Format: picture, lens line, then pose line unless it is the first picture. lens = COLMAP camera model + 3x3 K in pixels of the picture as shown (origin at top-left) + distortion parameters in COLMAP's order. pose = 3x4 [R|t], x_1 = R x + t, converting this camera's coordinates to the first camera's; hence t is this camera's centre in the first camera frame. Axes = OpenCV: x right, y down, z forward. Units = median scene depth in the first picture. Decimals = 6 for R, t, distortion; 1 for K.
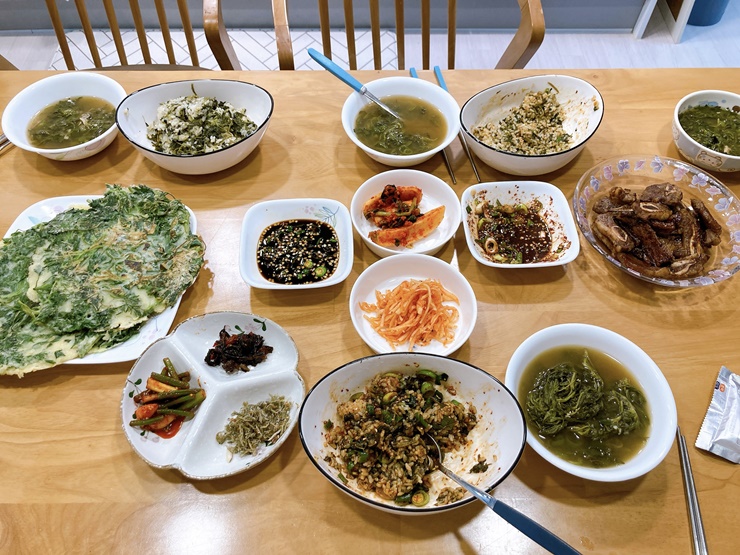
lens RADIAL K [[605.4, 0, 363.7], [0, 605.4, 276.0], [0, 0, 1]] dist [0.004051, 0.026761]
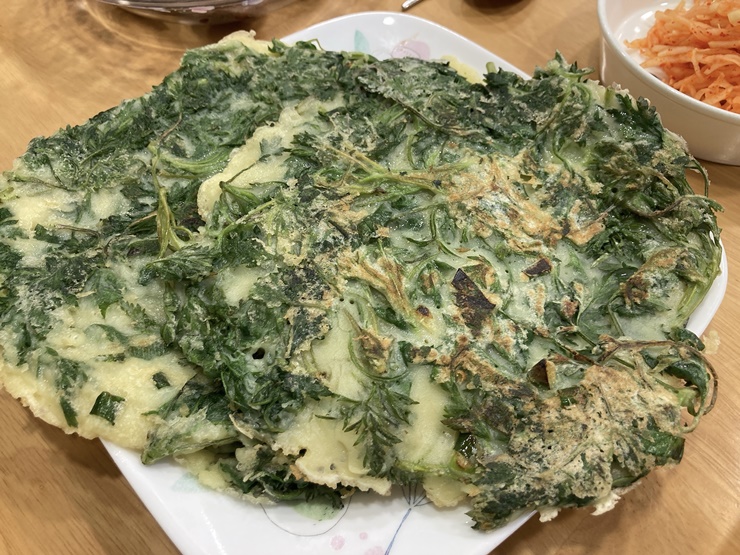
lens RADIAL K [[605.4, 0, 370.2], [0, 605.4, 276.1], [0, 0, 1]] dist [0.004051, 0.026761]
pose [[0.678569, 0.618555, -0.396149, -0.300881], [-0.598310, 0.778310, 0.190416, -0.054954], [0.426110, 0.107810, 0.898225, 0.704207]]
